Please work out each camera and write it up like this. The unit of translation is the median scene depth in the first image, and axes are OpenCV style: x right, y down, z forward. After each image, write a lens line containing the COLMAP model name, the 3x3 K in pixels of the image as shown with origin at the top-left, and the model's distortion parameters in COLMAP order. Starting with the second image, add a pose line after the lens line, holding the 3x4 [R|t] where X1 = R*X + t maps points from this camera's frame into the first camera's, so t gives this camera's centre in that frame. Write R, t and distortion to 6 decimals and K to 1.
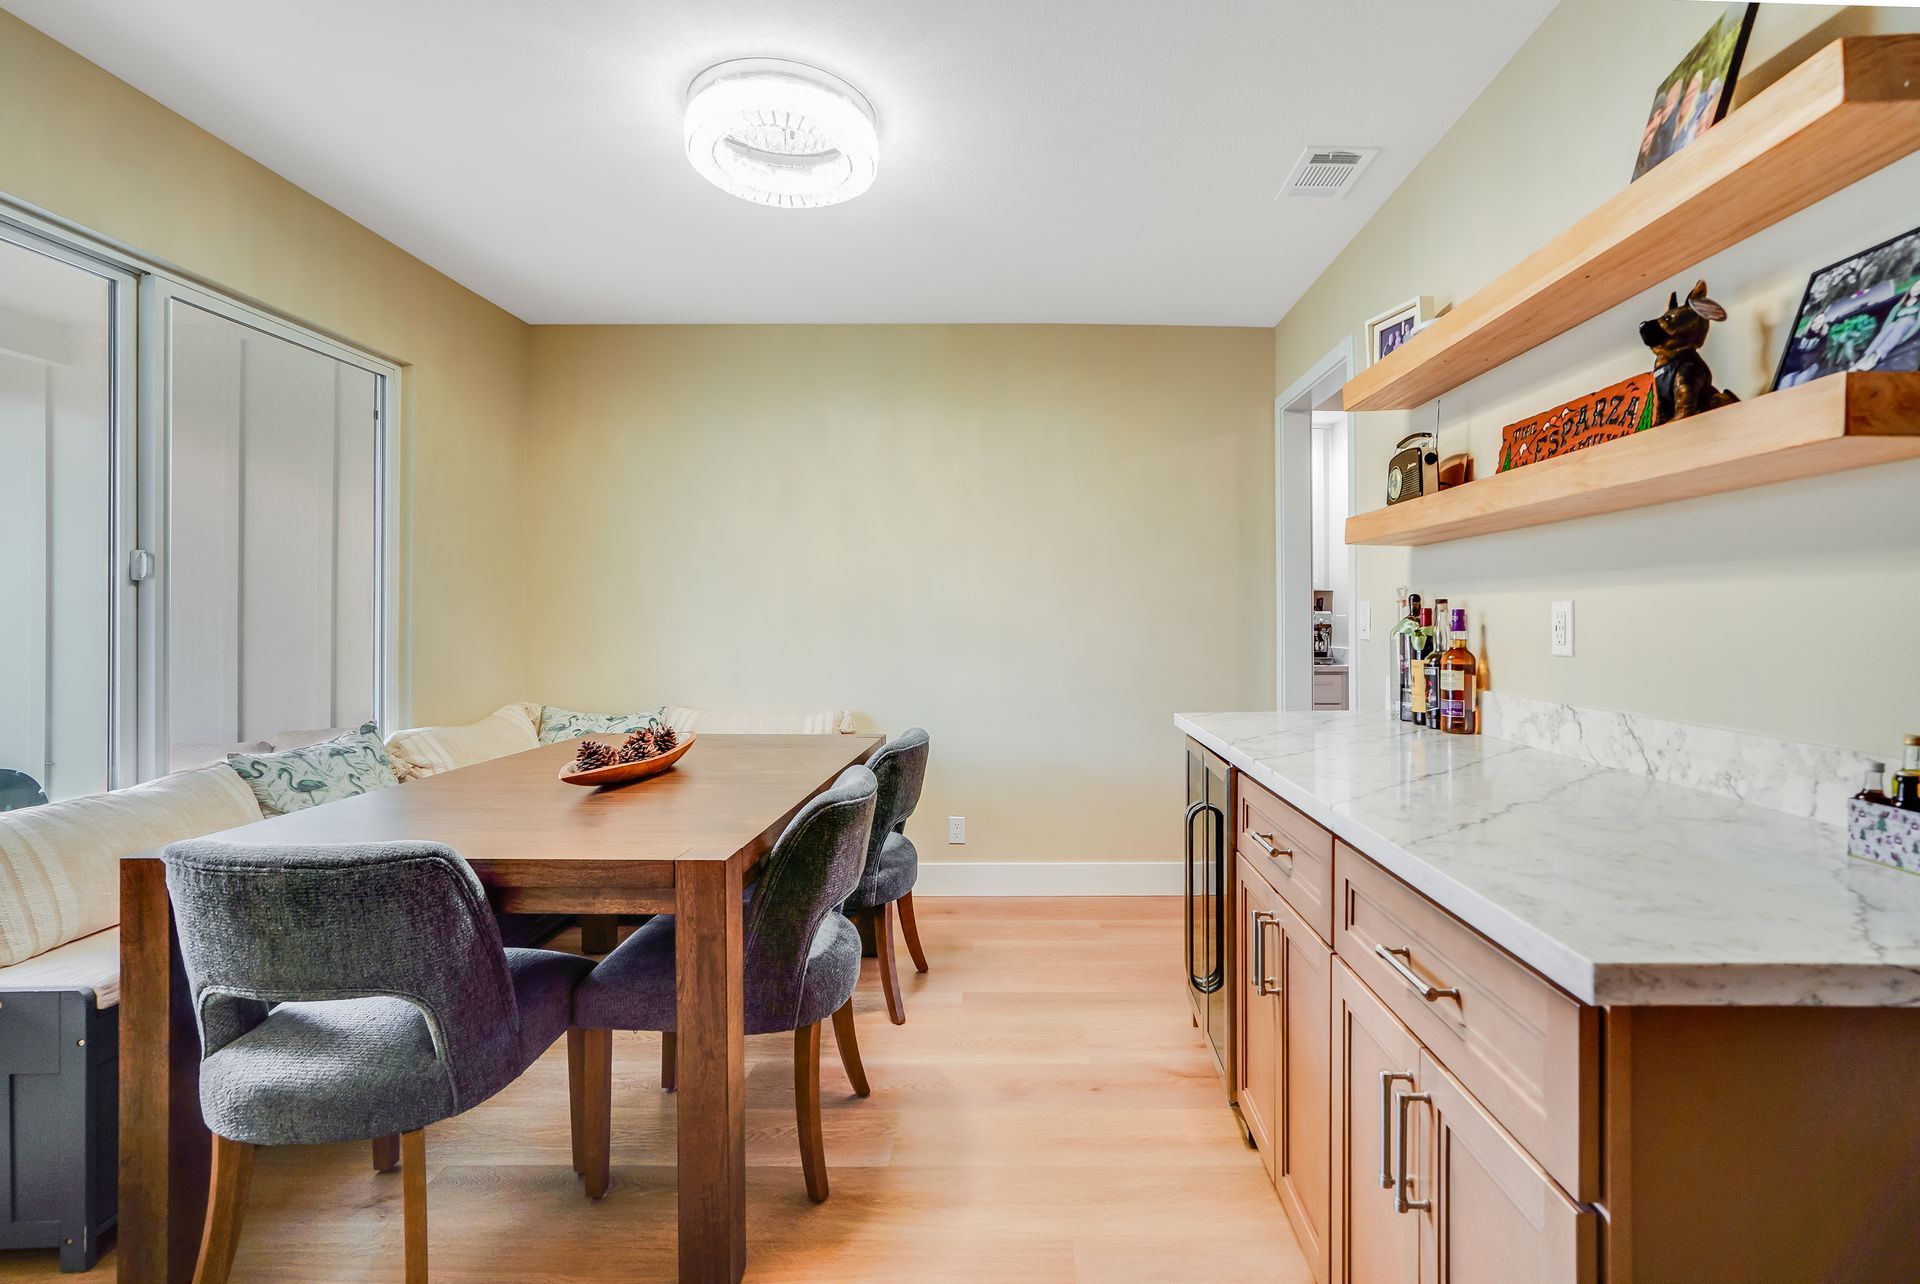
lens RADIAL K [[893.8, 0, 968.2], [0, 893.8, 619.6], [0, 0, 1]] dist [-0.051619, 0.025038]
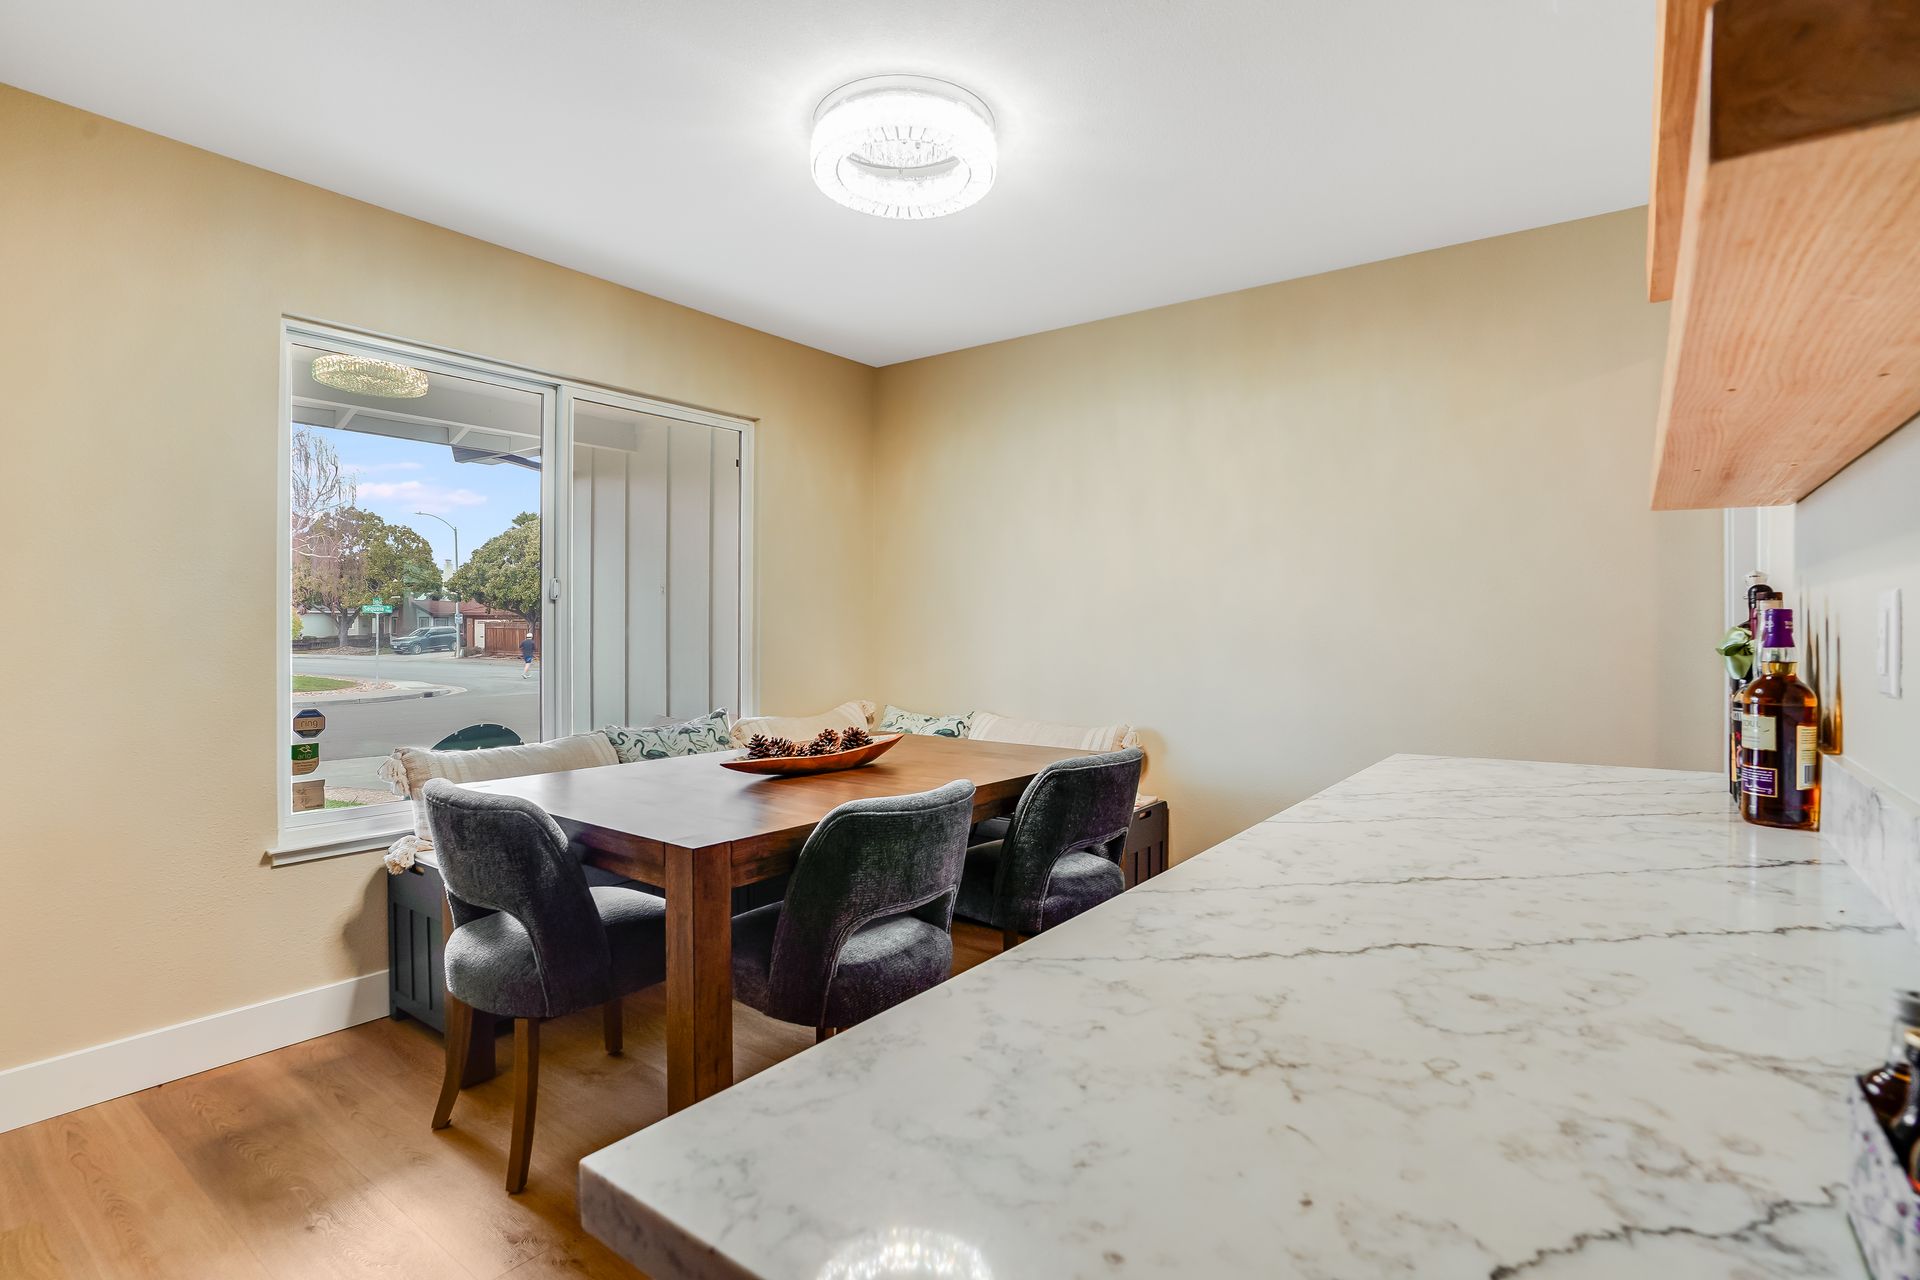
lens RADIAL K [[900.9, 0, 960.0], [0, 900.9, 626.8], [0, 0, 1]] dist [-0.064645, 0.023954]
pose [[0.803454, 0.000186, -0.595367, 0.468360], [-0.001776, 0.999996, -0.002085, 0.001692], [0.595364, 0.002733, 0.803451, 0.230931]]
